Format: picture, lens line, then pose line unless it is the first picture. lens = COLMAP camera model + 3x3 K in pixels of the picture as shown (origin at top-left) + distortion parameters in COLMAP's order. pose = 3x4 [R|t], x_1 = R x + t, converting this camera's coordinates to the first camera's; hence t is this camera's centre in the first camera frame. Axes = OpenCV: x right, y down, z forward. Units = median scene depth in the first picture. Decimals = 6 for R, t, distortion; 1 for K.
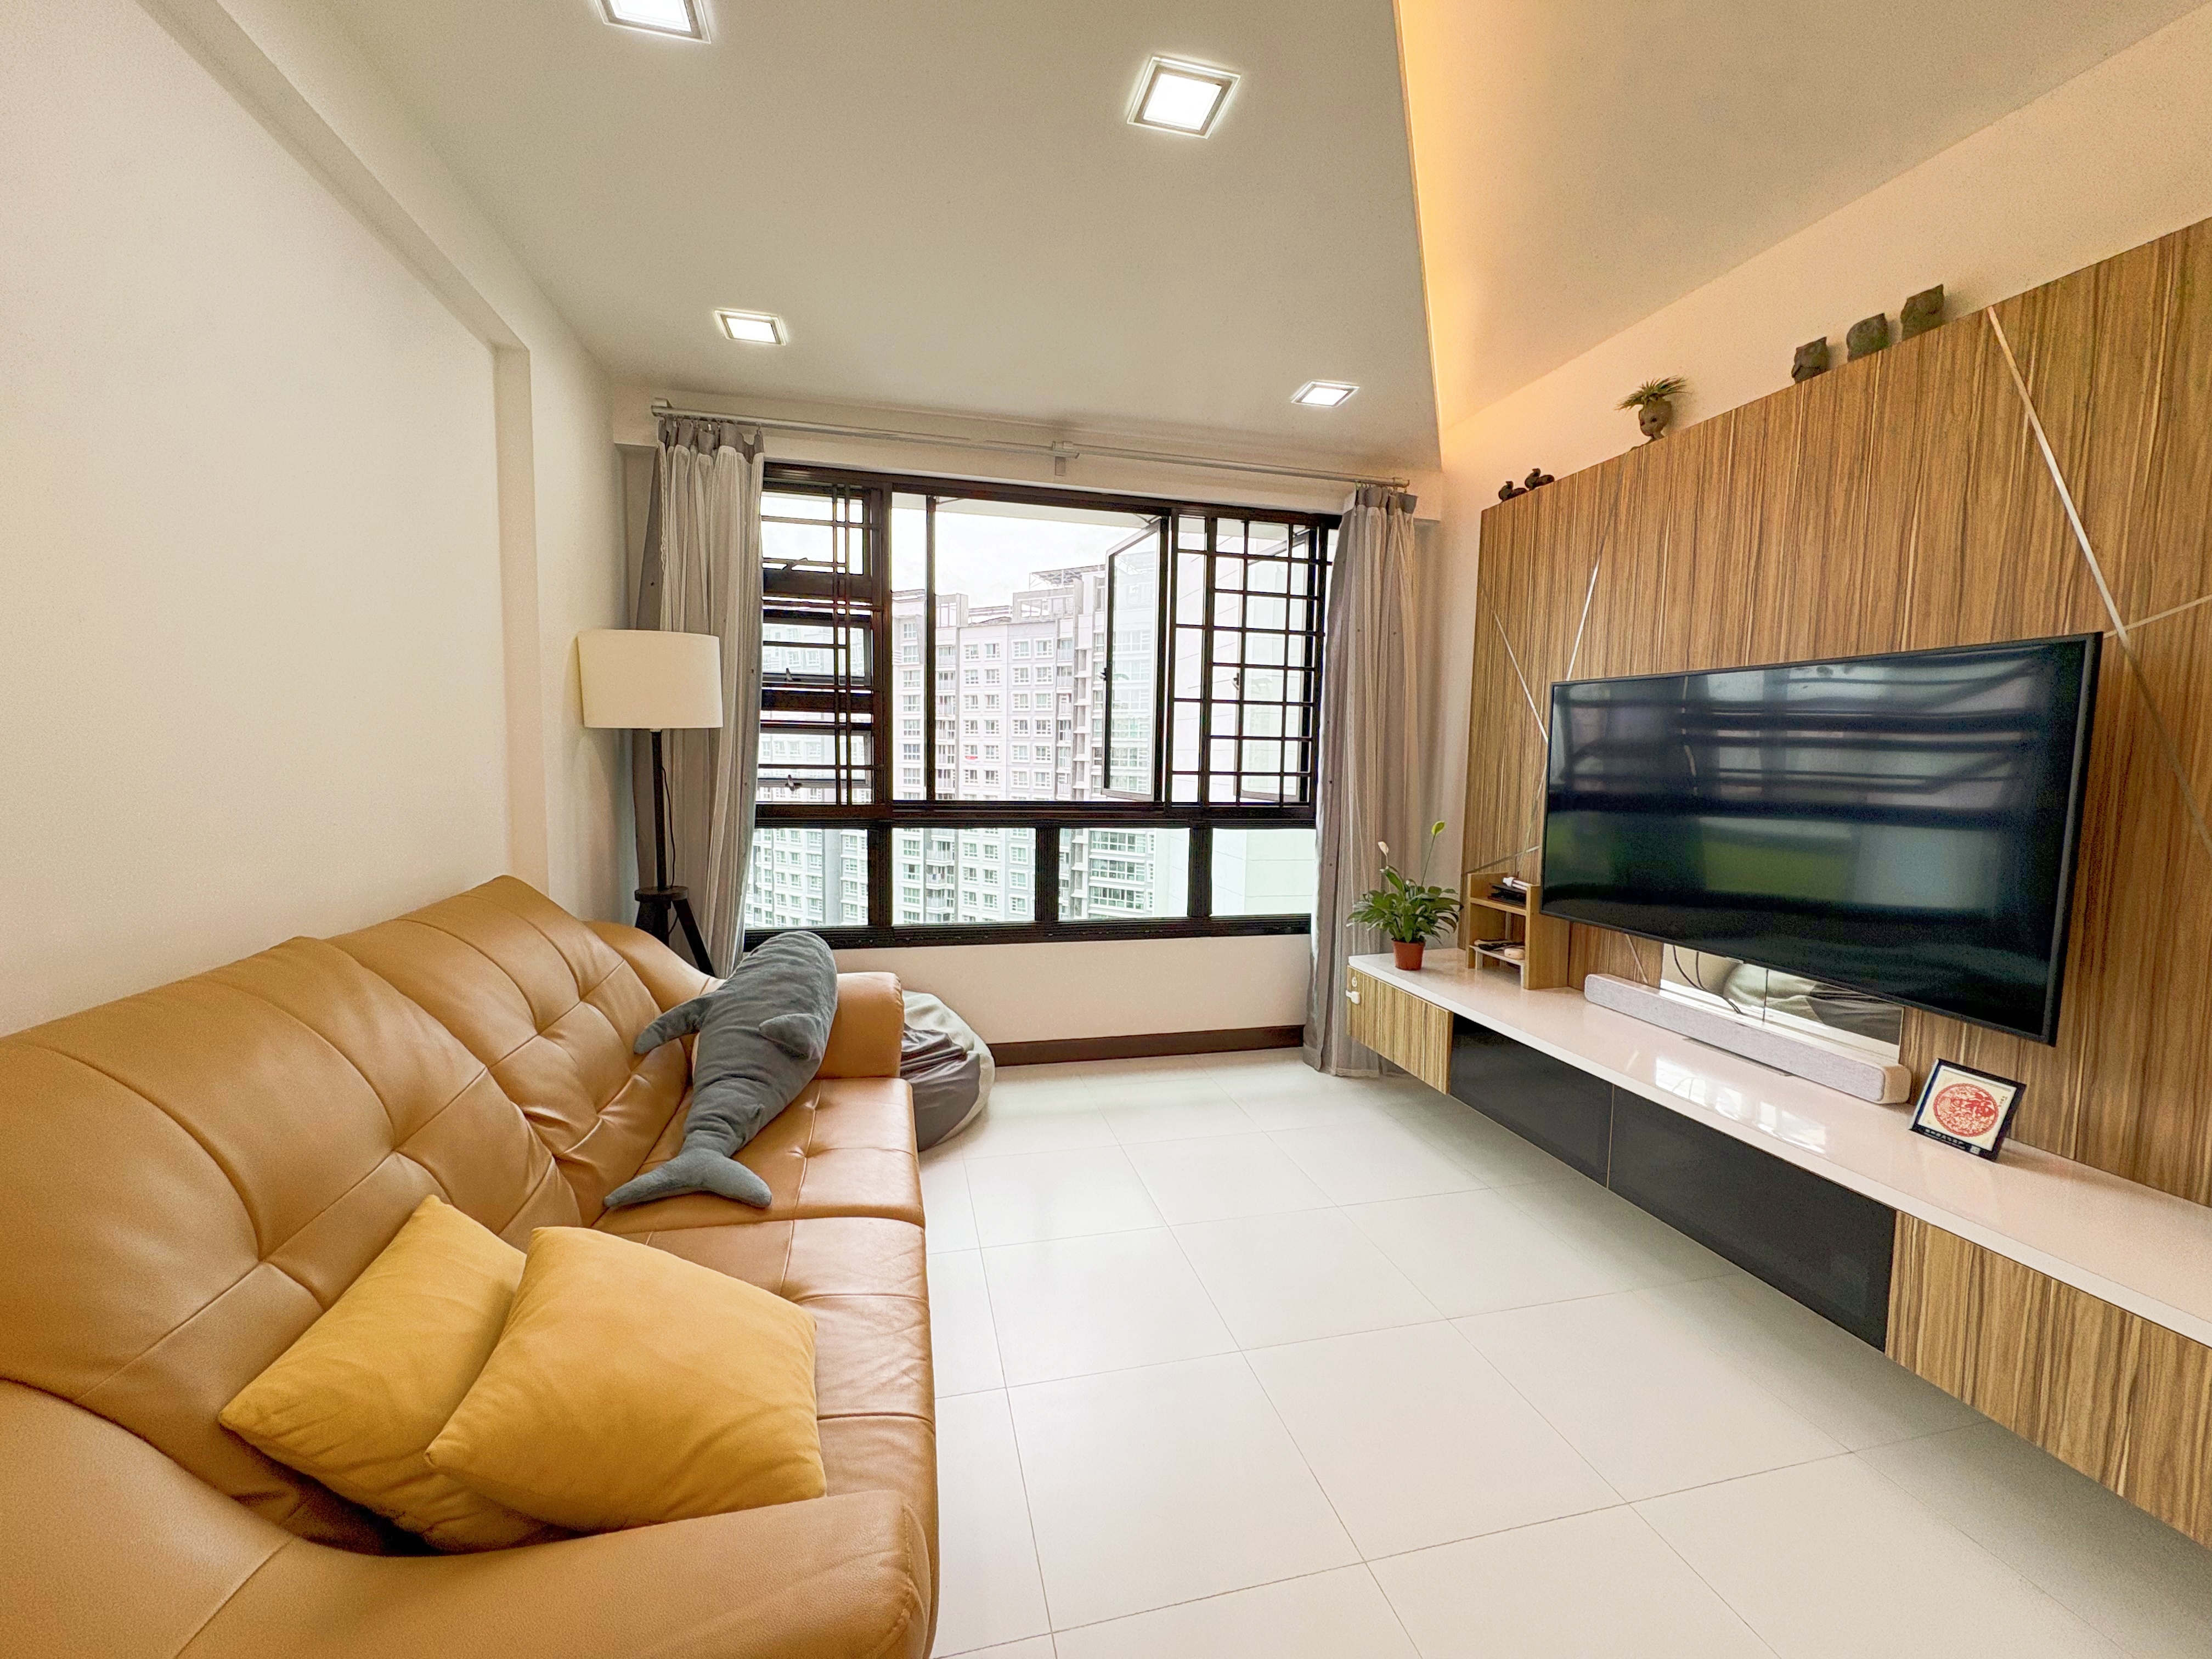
lens RADIAL K [[888.2, 0, 1107.6], [0, 888.2, 834.8], [0, 0, 1]] dist [0.002530, 0.000164]
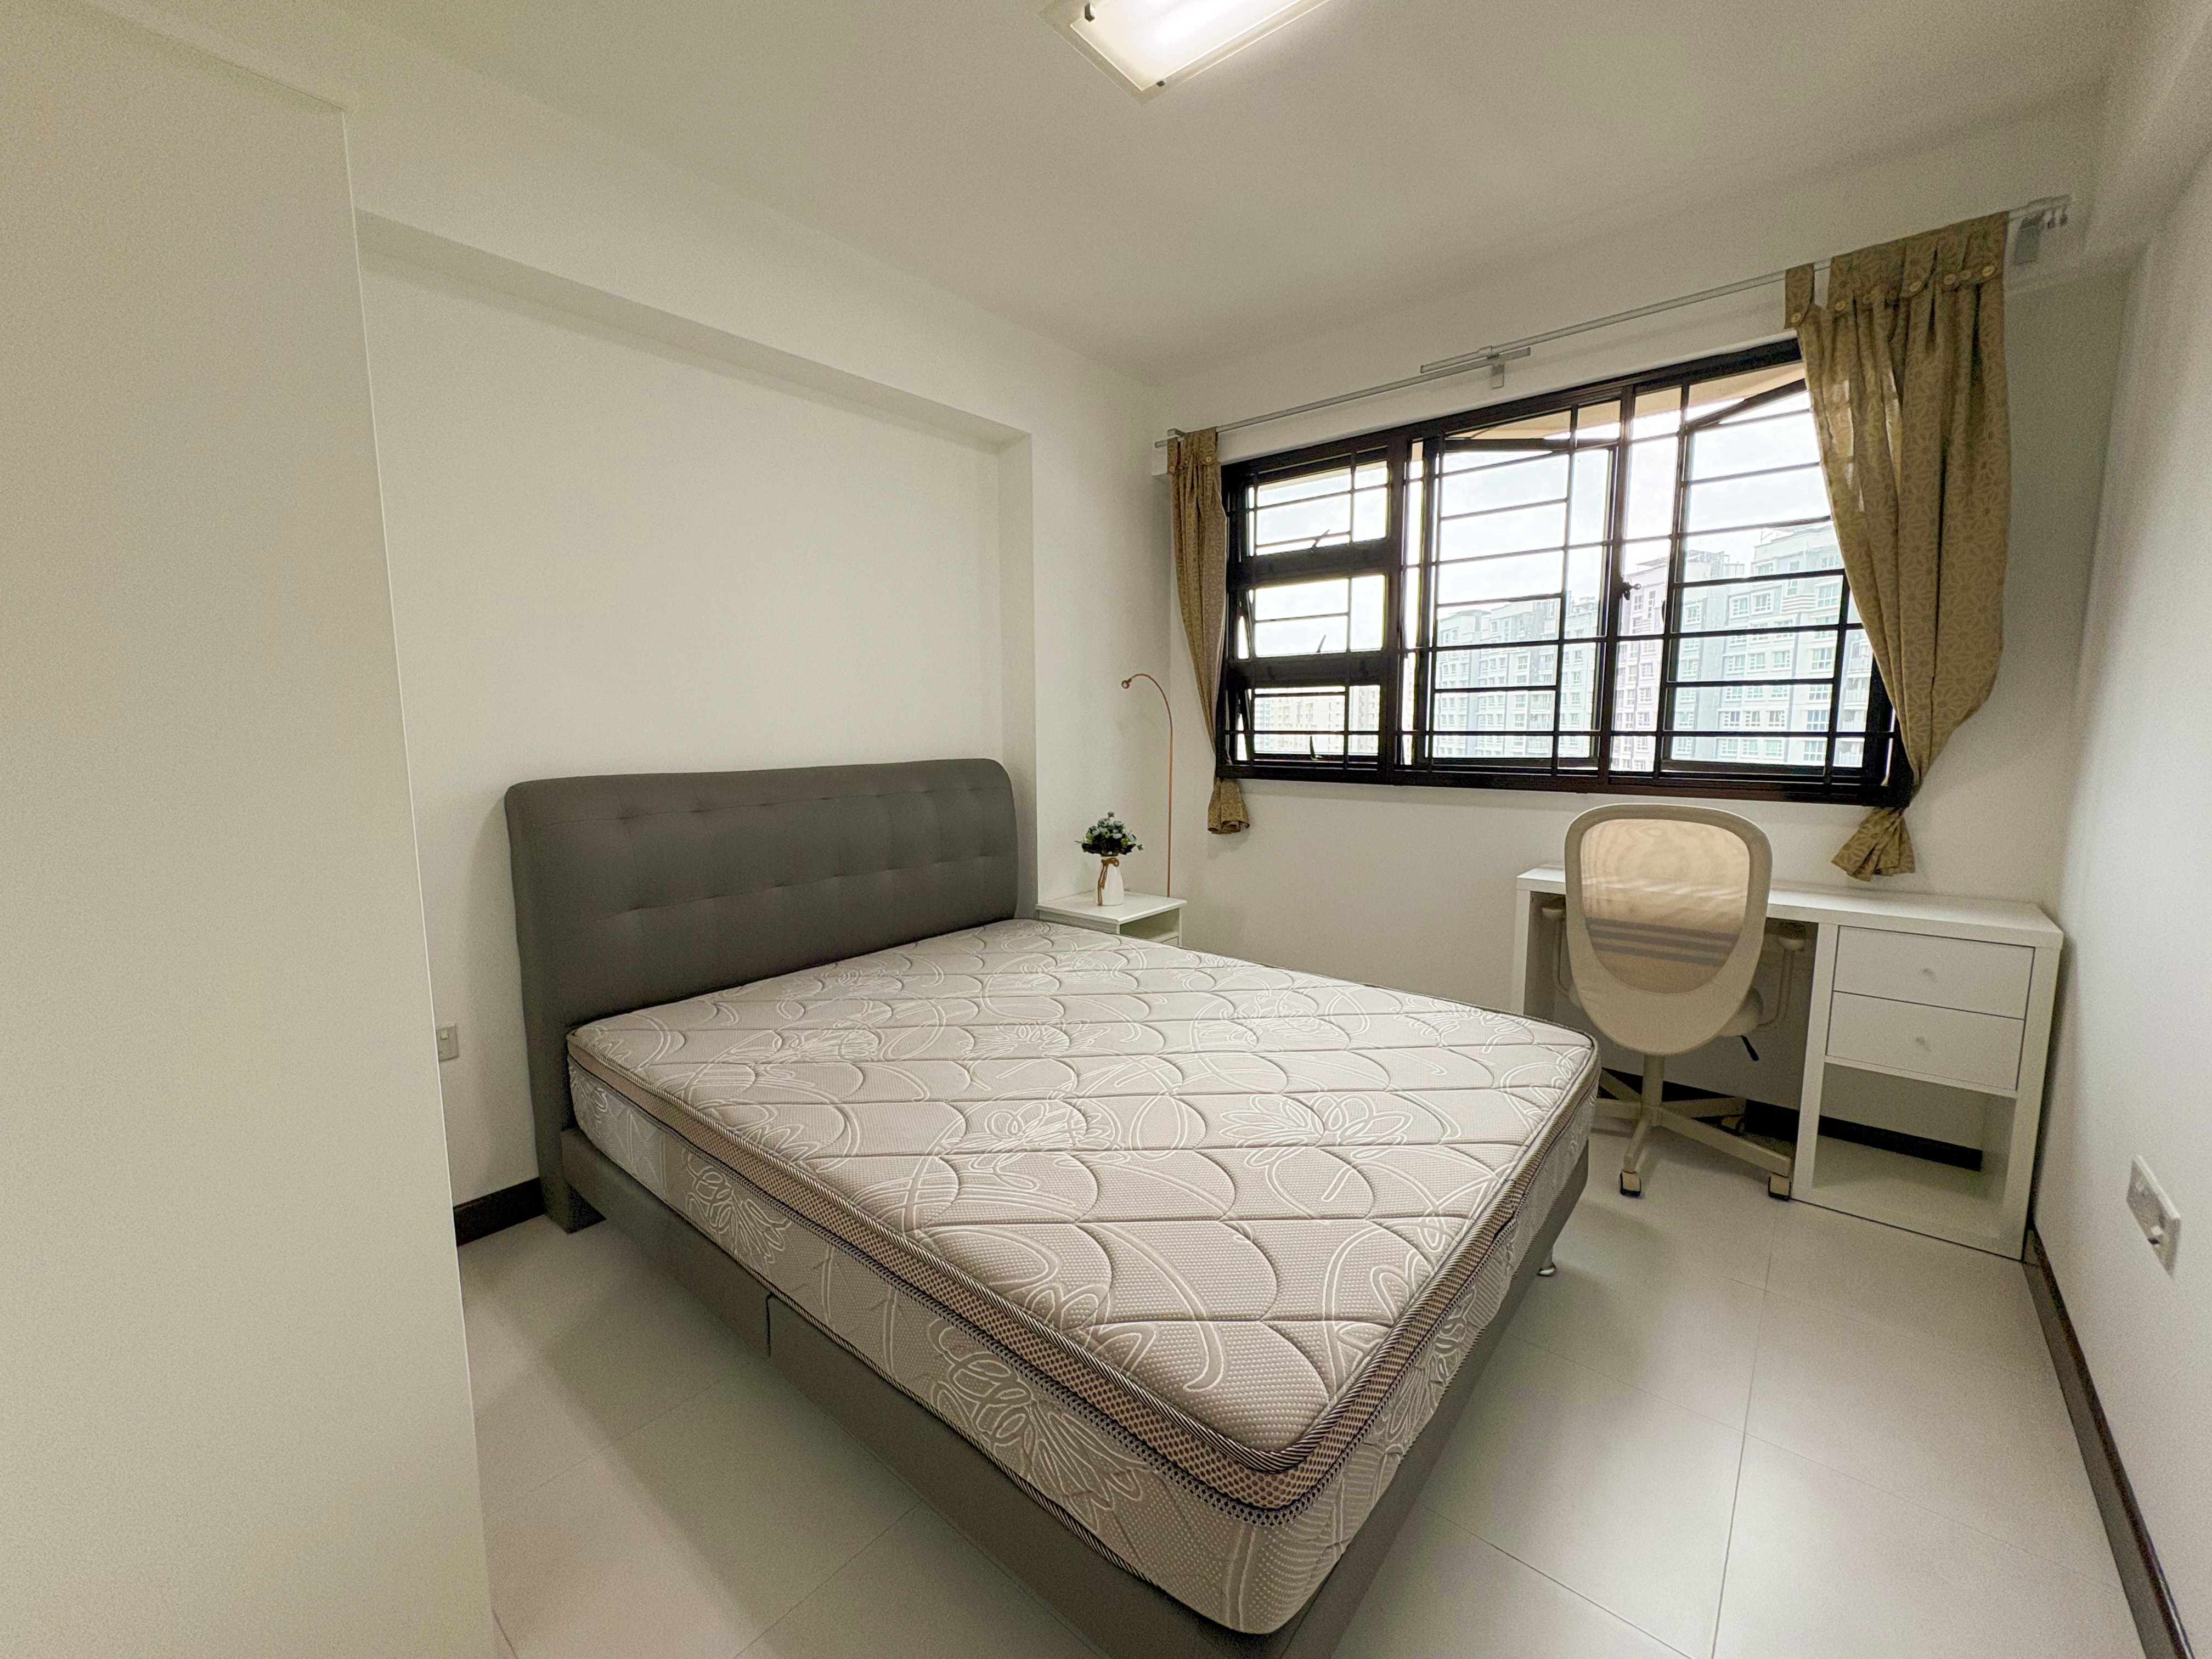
lens RADIAL K [[888.2, 0, 1107.6], [0, 888.2, 834.8], [0, 0, 1]] dist [0.002530, 0.000164]
pose [[0.597001, 0.089358, -0.797249, 0.434992], [-0.062653, 0.995935, 0.064711, -0.004125], [0.799790, 0.011317, 0.600173, 0.177944]]
